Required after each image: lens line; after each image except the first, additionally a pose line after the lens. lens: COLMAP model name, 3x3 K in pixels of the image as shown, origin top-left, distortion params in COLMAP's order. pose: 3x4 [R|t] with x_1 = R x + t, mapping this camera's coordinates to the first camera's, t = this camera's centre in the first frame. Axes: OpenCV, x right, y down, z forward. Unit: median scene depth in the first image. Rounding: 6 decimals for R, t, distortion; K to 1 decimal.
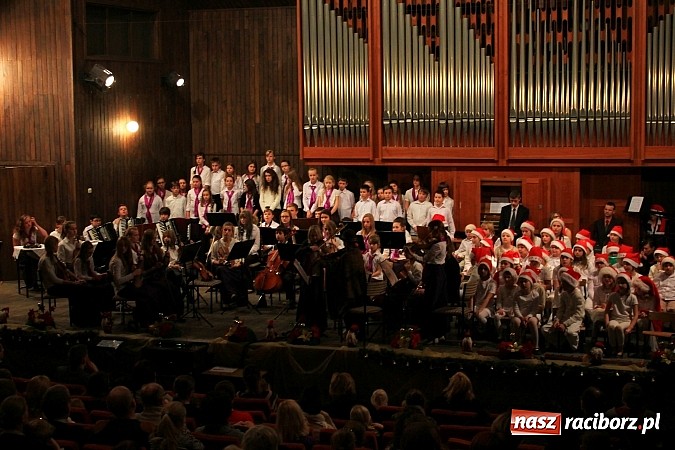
lens RADIAL K [[1019.3, 0, 337.5], [0, 1019.3, 225.0], [0, 0, 1]] dist [-0.037236, -0.082321]
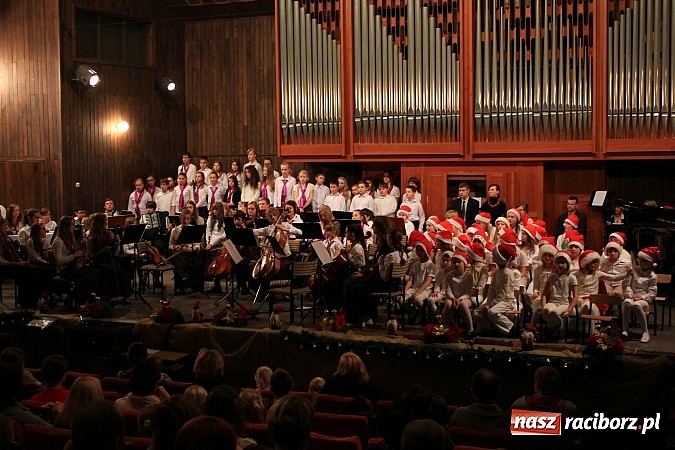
lens RADIAL K [[852.9, 0, 337.5], [0, 852.9, 225.0], [0, 0, 1]] dist [-0.087023, 0.017794]
pose [[0.998473, 0.006761, -0.054822, 0.079259], [-0.008075, 0.999684, -0.023786, 0.028262], [0.054644, 0.024192, 0.998213, 0.143585]]
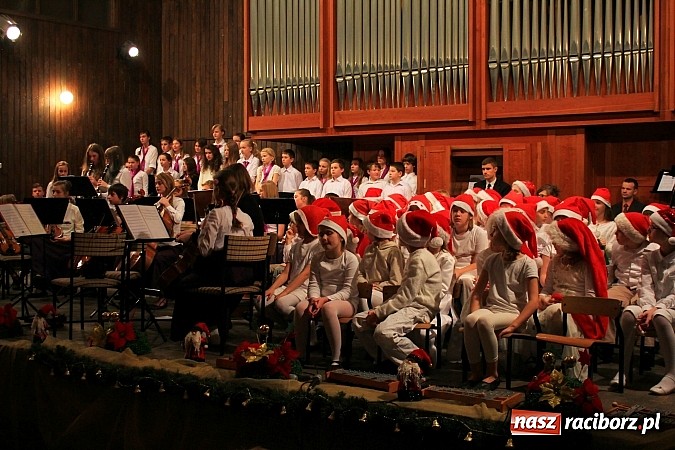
lens RADIAL K [[852.9, 0, 337.5], [0, 852.9, 225.0], [0, 0, 1]] dist [-0.087023, 0.017794]
pose [[0.979117, 0.020493, -0.202263, 0.188490], [-0.034114, 0.997361, -0.064089, 0.054061], [0.200416, 0.069650, 0.977232, 0.391262]]
